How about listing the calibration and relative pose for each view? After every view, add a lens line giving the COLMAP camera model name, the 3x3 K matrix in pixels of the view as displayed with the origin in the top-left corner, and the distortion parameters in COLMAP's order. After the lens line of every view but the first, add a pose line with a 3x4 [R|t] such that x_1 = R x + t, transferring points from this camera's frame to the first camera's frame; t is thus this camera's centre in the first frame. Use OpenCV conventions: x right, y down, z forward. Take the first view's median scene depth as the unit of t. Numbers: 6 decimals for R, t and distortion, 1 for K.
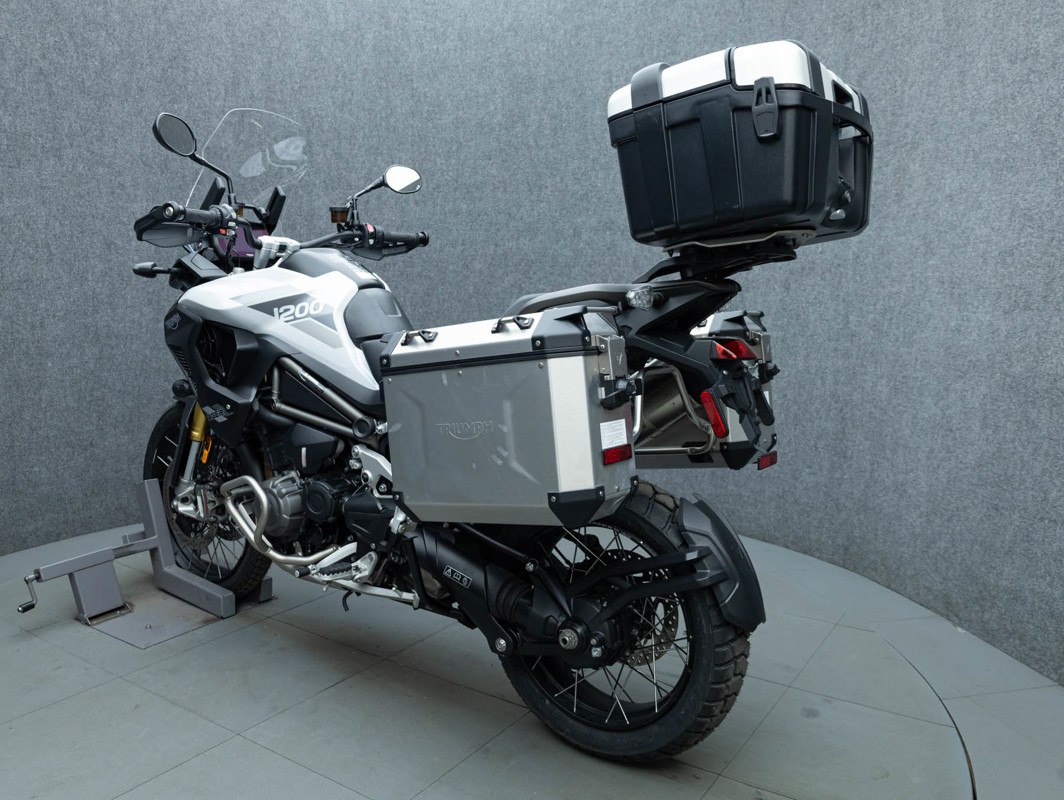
lens RADIAL K [[854.5, 0, 535.3], [0, 854.5, 399.5], [0, 0, 1]] dist [-0.047780, 0.012613]
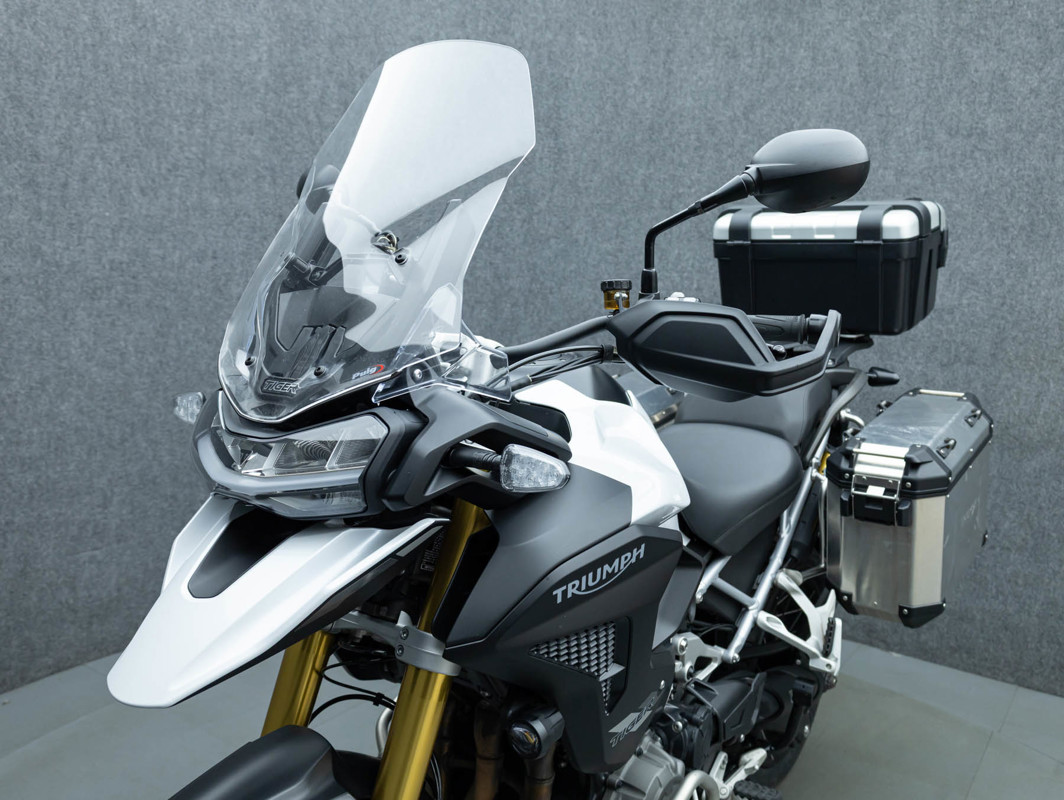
lens RADIAL K [[929.5, 0, 532.6], [0, 929.5, 399.4], [0, 0, 1]] dist [-0.027101, 0.006410]
pose [[0.727803, -0.089009, 0.679985, -0.428292], [0.058386, 0.995984, 0.067881, -0.112004], [-0.683296, -0.009702, 0.730077, 0.316451]]
